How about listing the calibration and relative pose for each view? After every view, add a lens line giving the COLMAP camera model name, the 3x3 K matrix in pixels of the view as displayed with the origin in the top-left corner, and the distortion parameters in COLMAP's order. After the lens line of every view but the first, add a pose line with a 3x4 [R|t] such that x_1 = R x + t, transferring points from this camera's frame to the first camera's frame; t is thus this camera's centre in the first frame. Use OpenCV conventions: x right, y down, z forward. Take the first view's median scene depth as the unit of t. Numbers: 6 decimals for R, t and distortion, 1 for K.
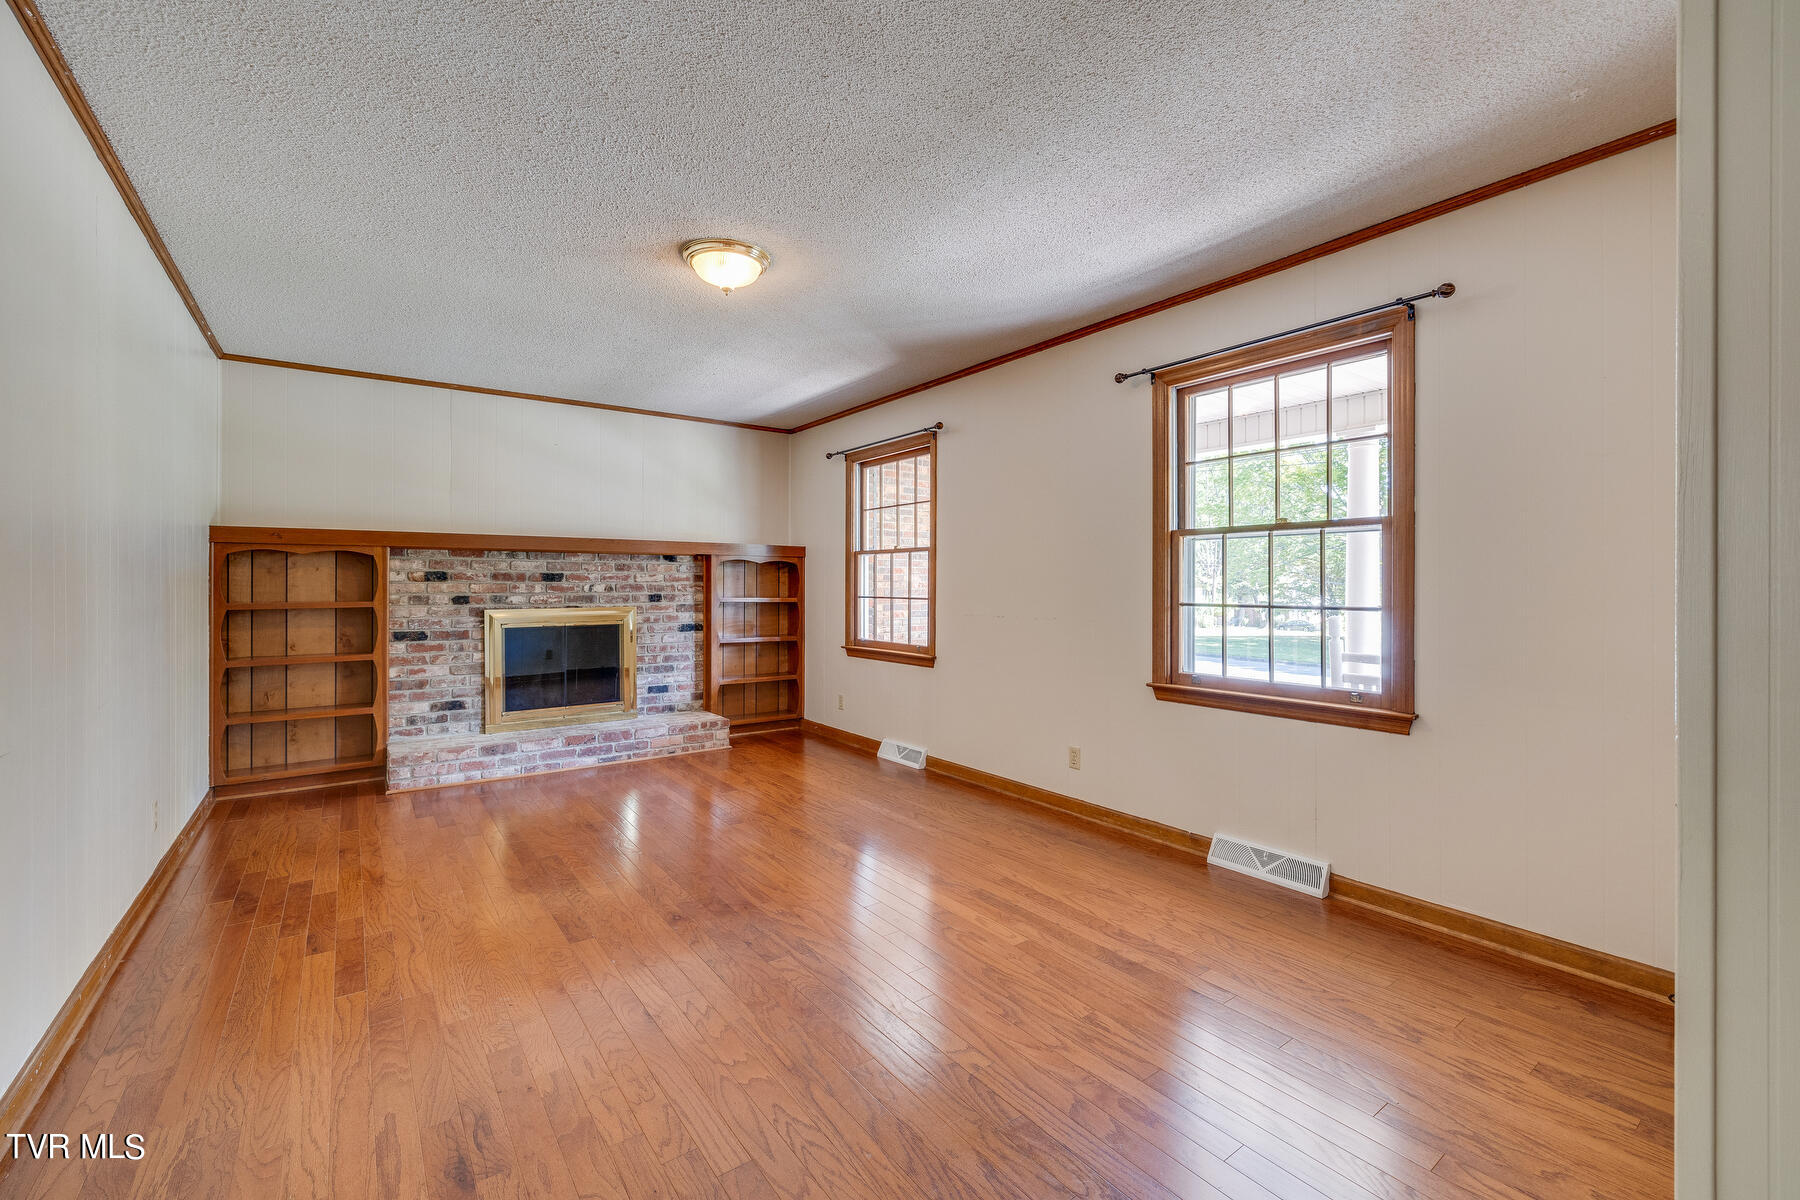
lens RADIAL K [[754.3, 0, 896.3], [0, 754.3, 589.9], [0, 0, 1]] dist [0.001210, 0.000261]
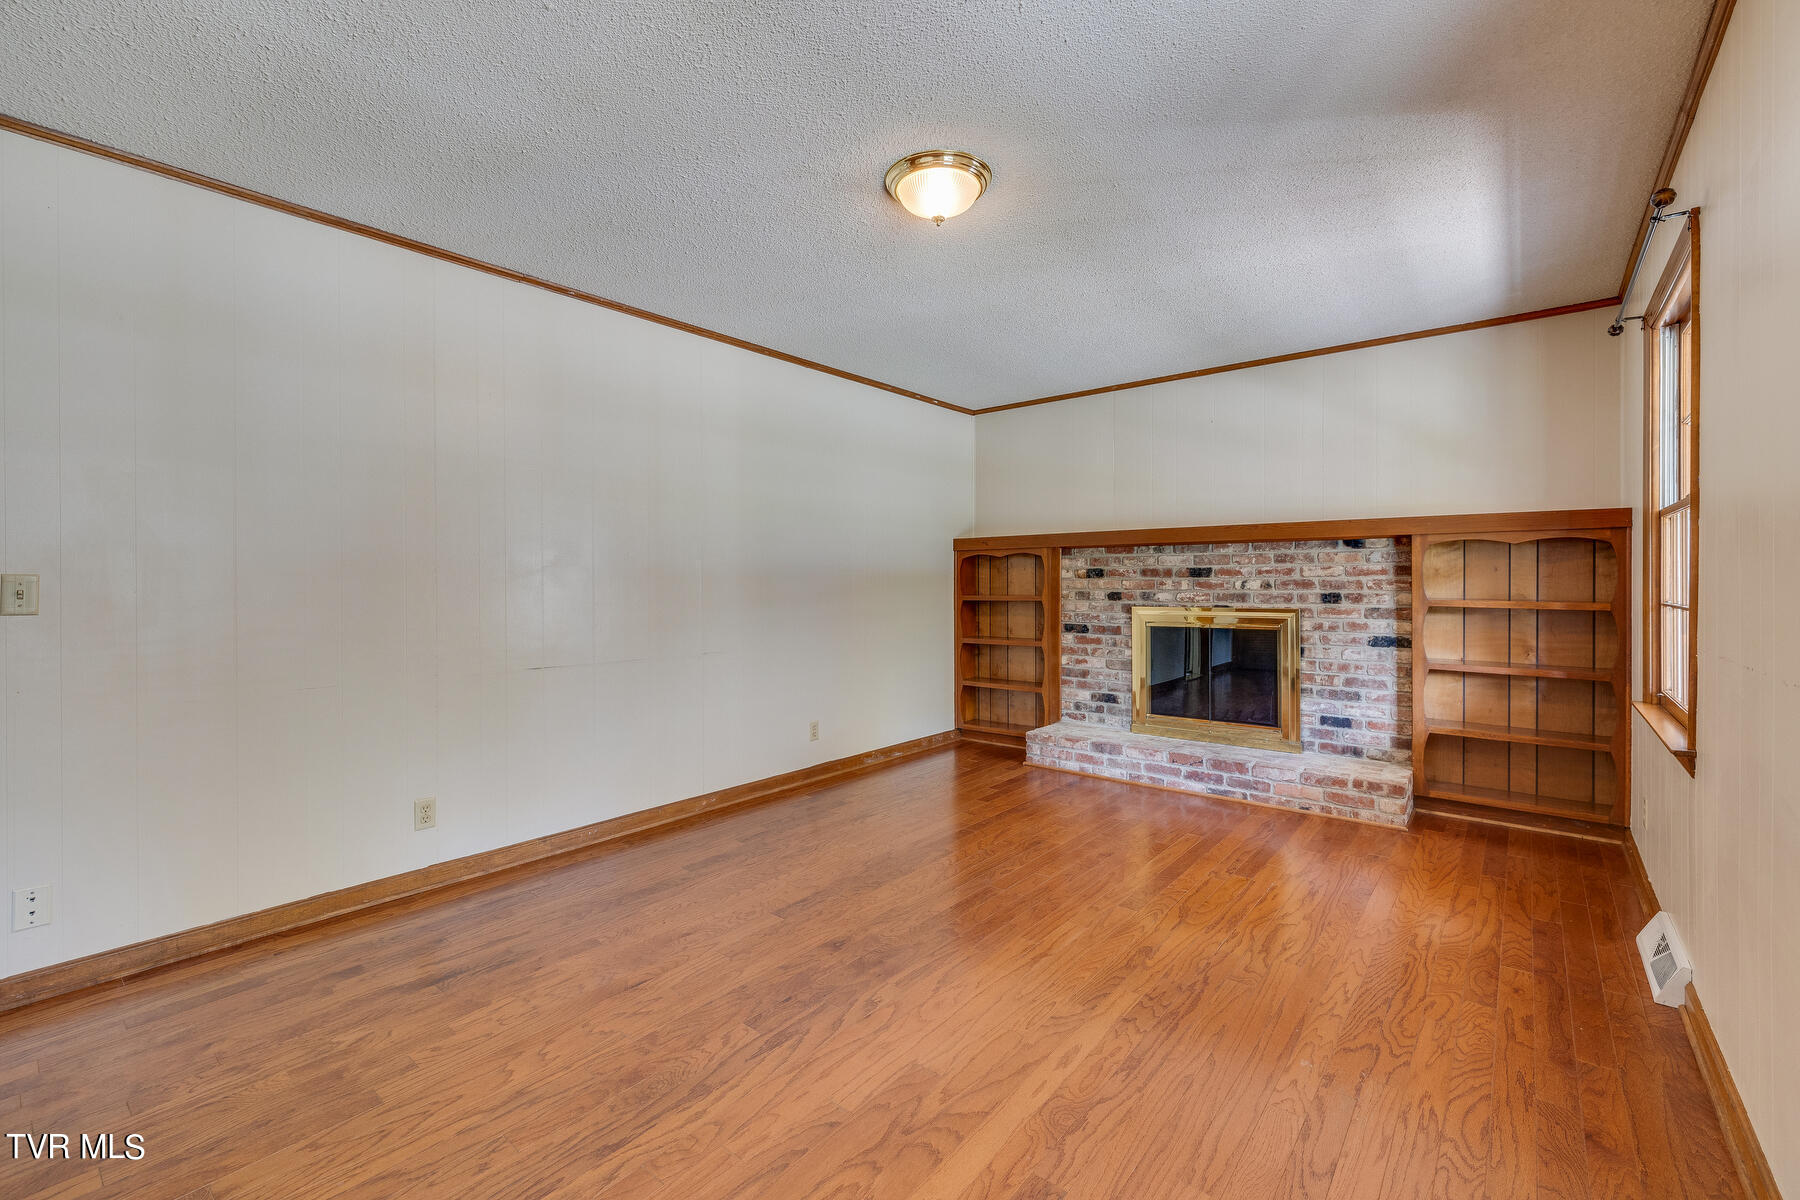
lens RADIAL K [[754.3, 0, 898.3], [0, 754.3, 593.7], [0, 0, 1]] dist [0.001210, 0.000261]
pose [[0.247515, 0.012803, -0.968800, 0.330871], [-0.002442, 0.999918, 0.012590, -0.002085], [0.968881, -0.000751, 0.247525, 0.456019]]
